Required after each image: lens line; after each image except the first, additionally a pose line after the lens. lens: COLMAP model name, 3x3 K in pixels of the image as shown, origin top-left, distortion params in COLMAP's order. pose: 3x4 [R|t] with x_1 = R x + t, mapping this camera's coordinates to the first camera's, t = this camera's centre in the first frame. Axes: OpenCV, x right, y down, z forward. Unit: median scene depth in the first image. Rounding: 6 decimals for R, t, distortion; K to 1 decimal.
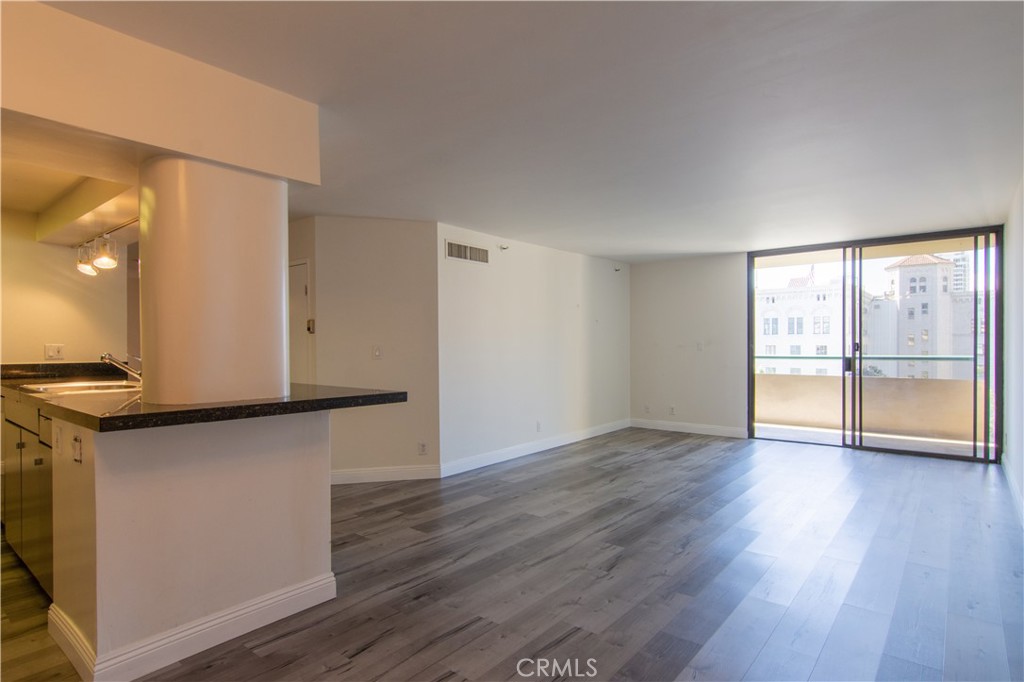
lens RADIAL K [[543.9, 0, 506.5], [0, 543.9, 344.5], [0, 0, 1]] dist [0.005719, -0.000778]
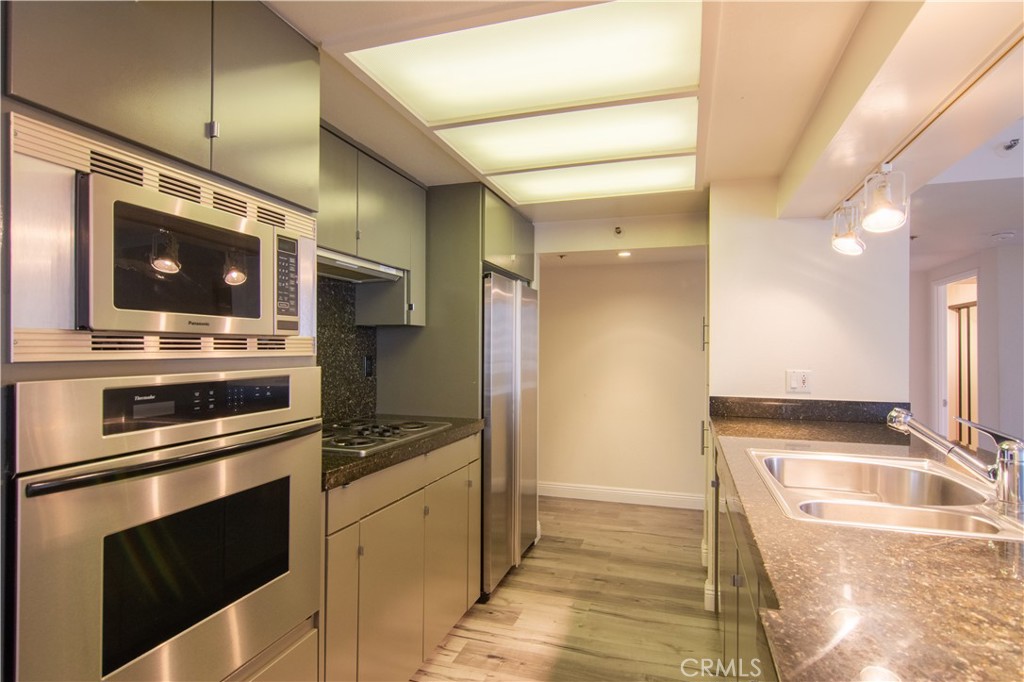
lens RADIAL K [[543.9, 0, 511.7], [0, 543.9, 347.7], [0, 0, 1]] dist [0.005719, -0.000778]
pose [[0.380390, -0.001800, -0.924824, -0.354667], [-0.011050, 0.999918, -0.006491, -0.019565], [0.924760, 0.012689, 0.380339, 0.433019]]
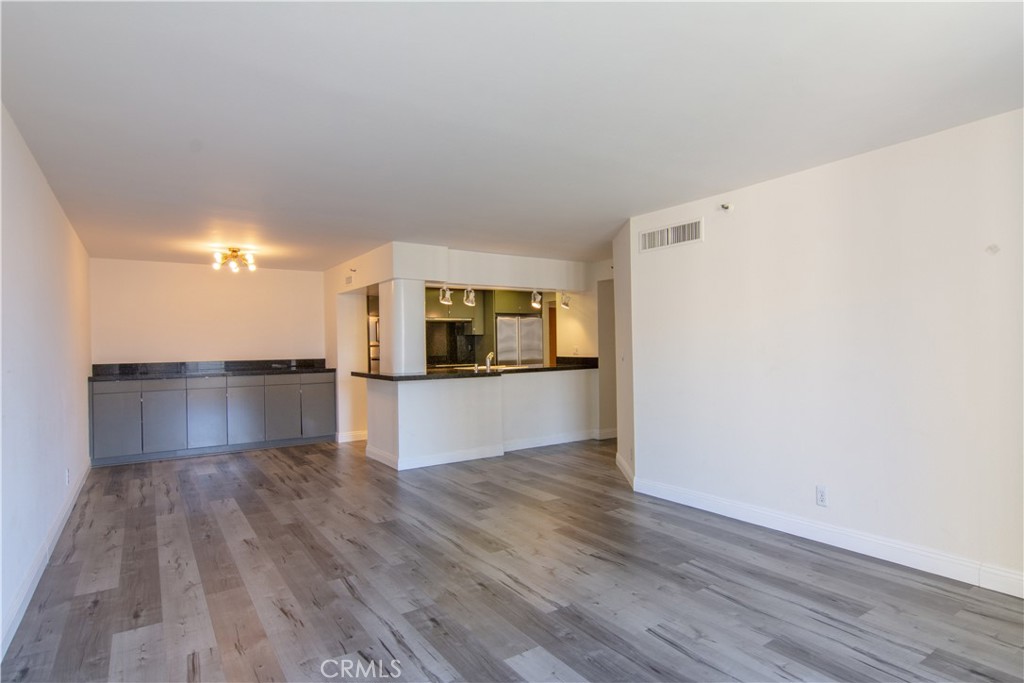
lens RADIAL K [[543.9, 0, 506.1], [0, 543.9, 345.7], [0, 0, 1]] dist [0.005719, -0.000778]
pose [[-0.282689, 0.006191, -0.959192, 1.033560], [0.015055, 0.999885, 0.002016, -0.011581], [0.959094, -0.013871, -0.282749, 1.305653]]
